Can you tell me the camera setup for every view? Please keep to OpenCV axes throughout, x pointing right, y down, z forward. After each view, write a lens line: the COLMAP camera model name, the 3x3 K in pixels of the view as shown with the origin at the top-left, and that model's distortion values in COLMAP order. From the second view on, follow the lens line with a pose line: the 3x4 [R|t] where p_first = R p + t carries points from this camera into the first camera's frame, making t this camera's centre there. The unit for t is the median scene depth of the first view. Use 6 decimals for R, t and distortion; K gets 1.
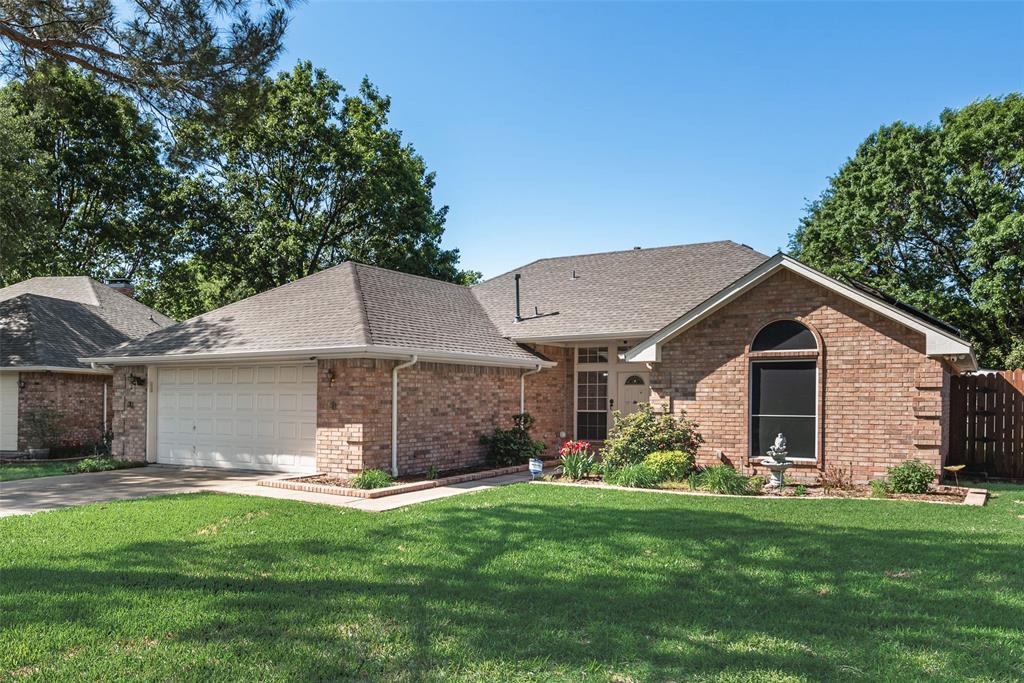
lens RADIAL K [[480.6, 0, 512.4], [0, 480.6, 292.9], [0, 0, 1]] dist [0.013442, -0.000521]
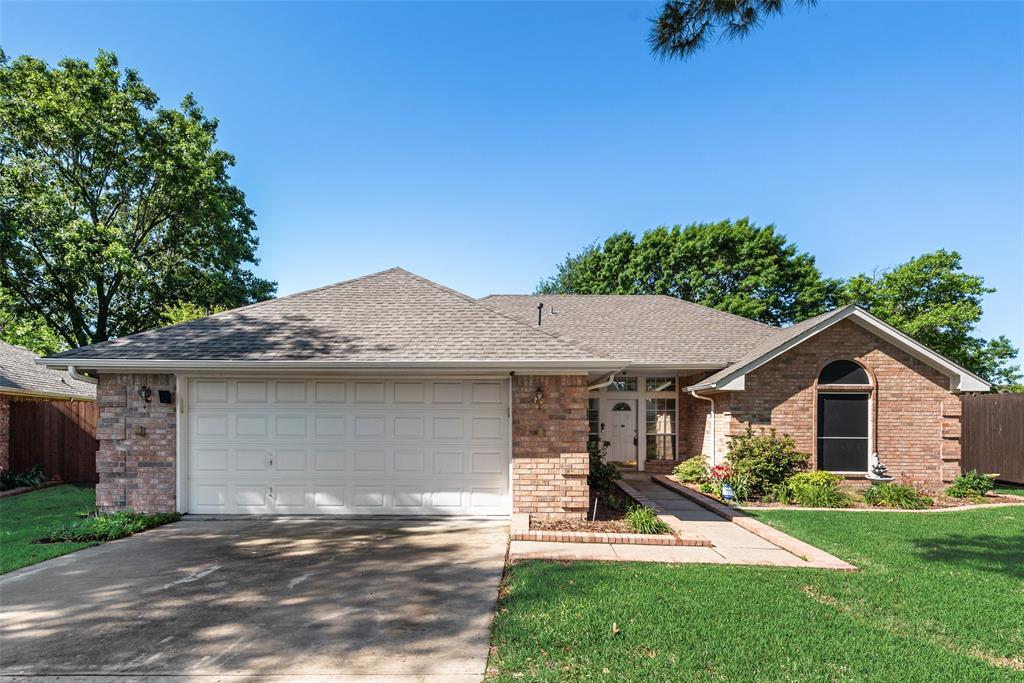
lens RADIAL K [[405.7, 0, 512.0], [0, 405.7, 341.5], [0, 0, 1]] dist [0.020693, -0.006179]
pose [[0.934432, 0.070701, 0.349053, -0.601822], [-0.078377, 0.996893, 0.007896, 0.070025], [-0.347410, -0.034736, 0.937070, 0.332257]]
